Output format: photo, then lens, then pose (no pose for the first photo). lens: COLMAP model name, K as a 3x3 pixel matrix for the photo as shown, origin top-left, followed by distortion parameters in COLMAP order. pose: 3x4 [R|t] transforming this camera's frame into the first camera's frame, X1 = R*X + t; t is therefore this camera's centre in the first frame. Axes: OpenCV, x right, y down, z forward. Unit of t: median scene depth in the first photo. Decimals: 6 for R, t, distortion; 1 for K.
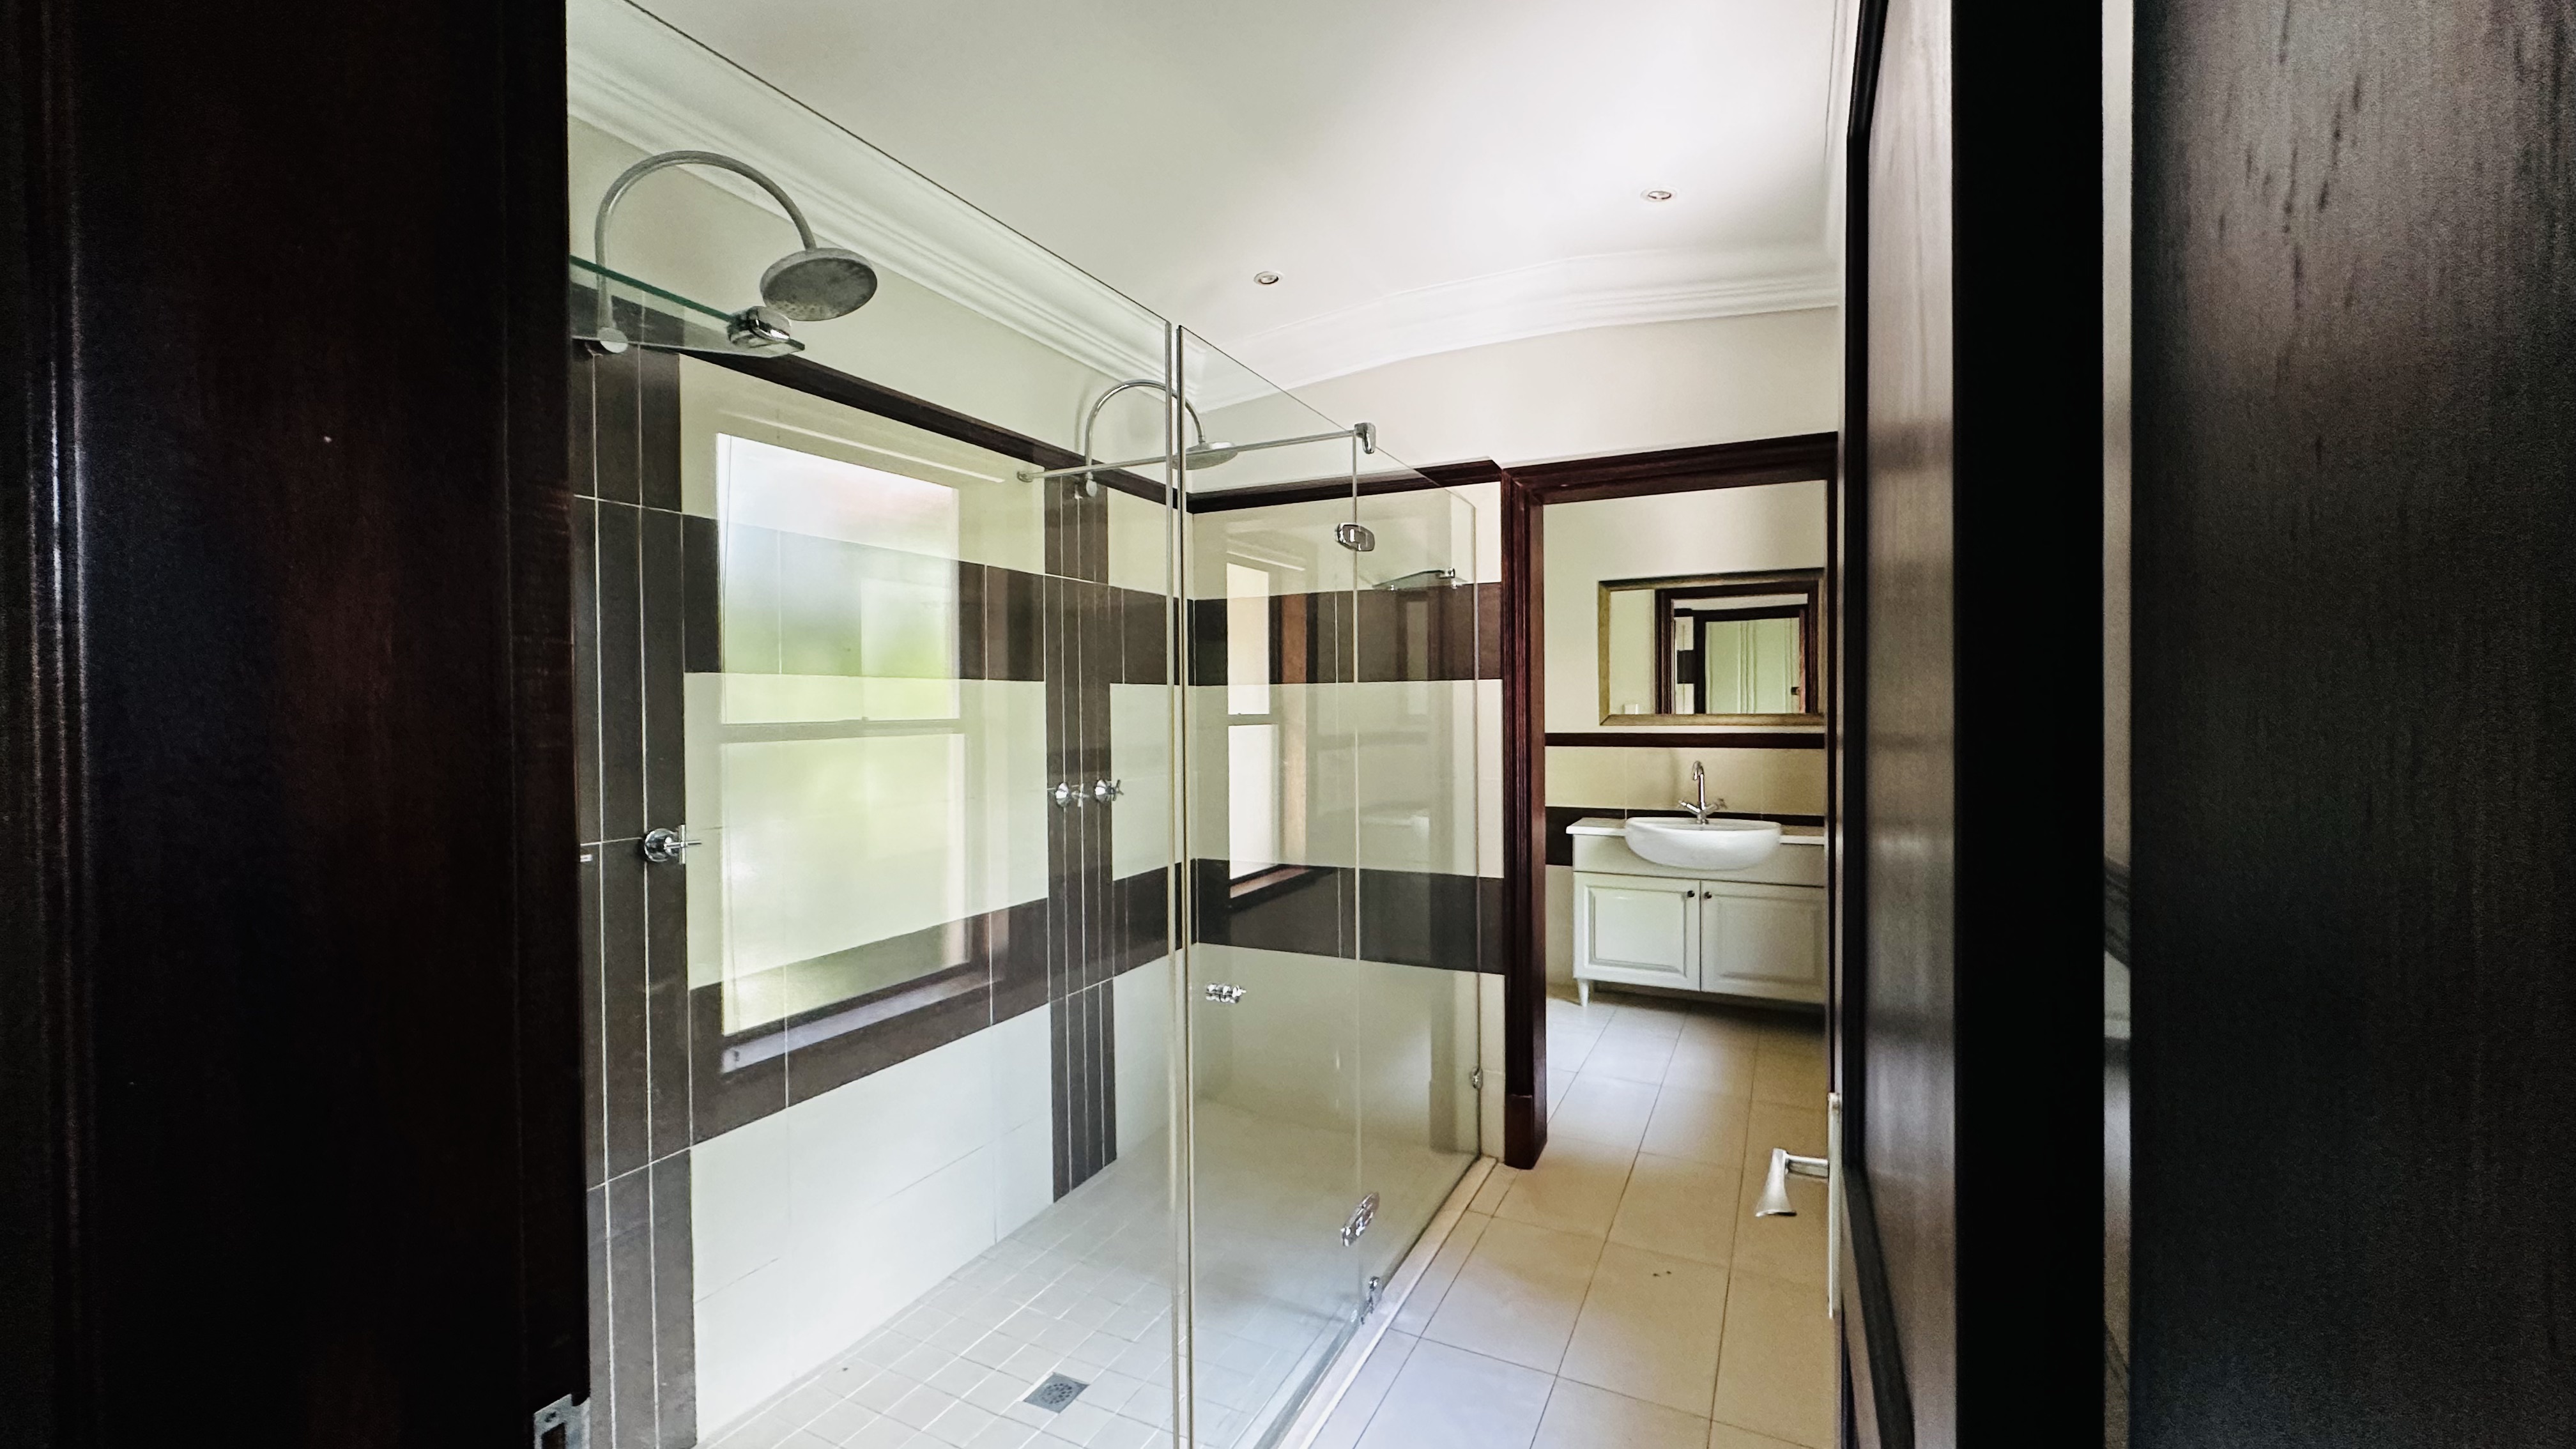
lens RADIAL K [[1019.0, 0, 1288.0], [0, 1019.0, 724.5], [0, 0, 1]] dist [-0.001708, -0.000006]
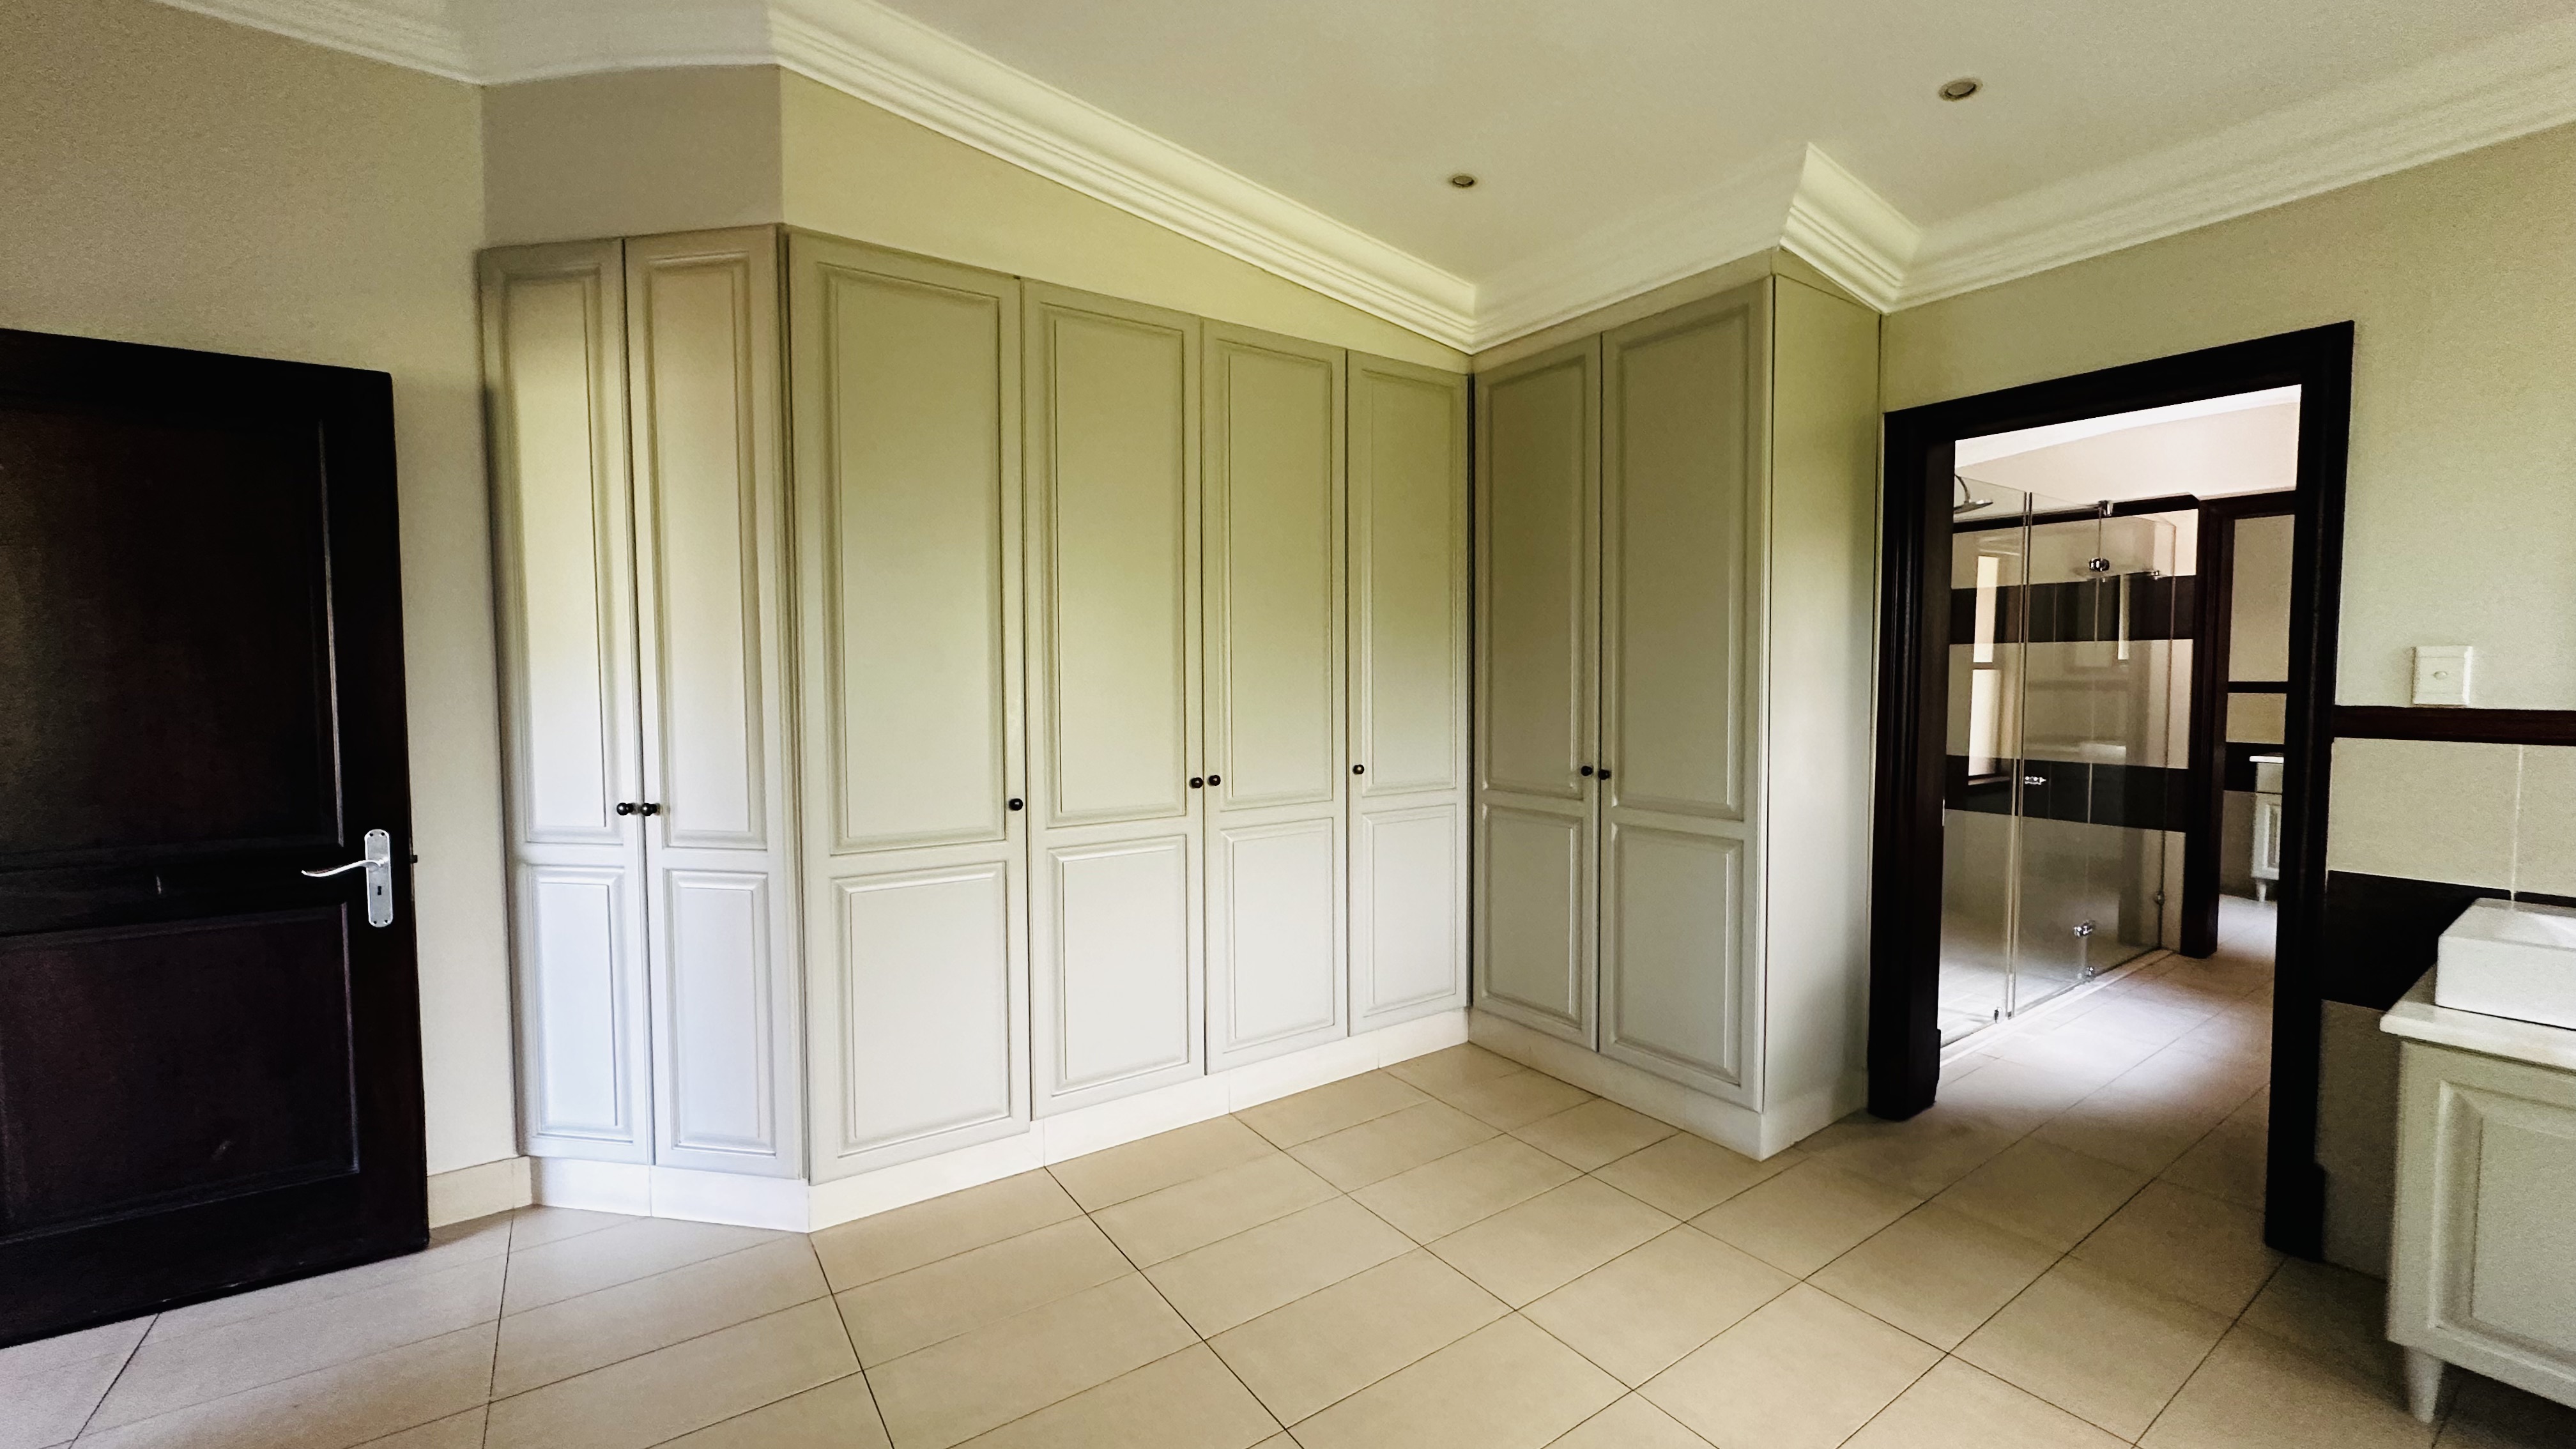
lens RADIAL K [[1019.0, 0, 1288.0], [0, 1019.0, 724.5], [0, 0, 1]] dist [-0.001708, -0.000006]
pose [[0.877955, 0.030268, -0.477786, -0.242037], [-0.012272, 0.999094, 0.040741, 0.036978], [0.478586, -0.029905, 0.877531, -0.965867]]
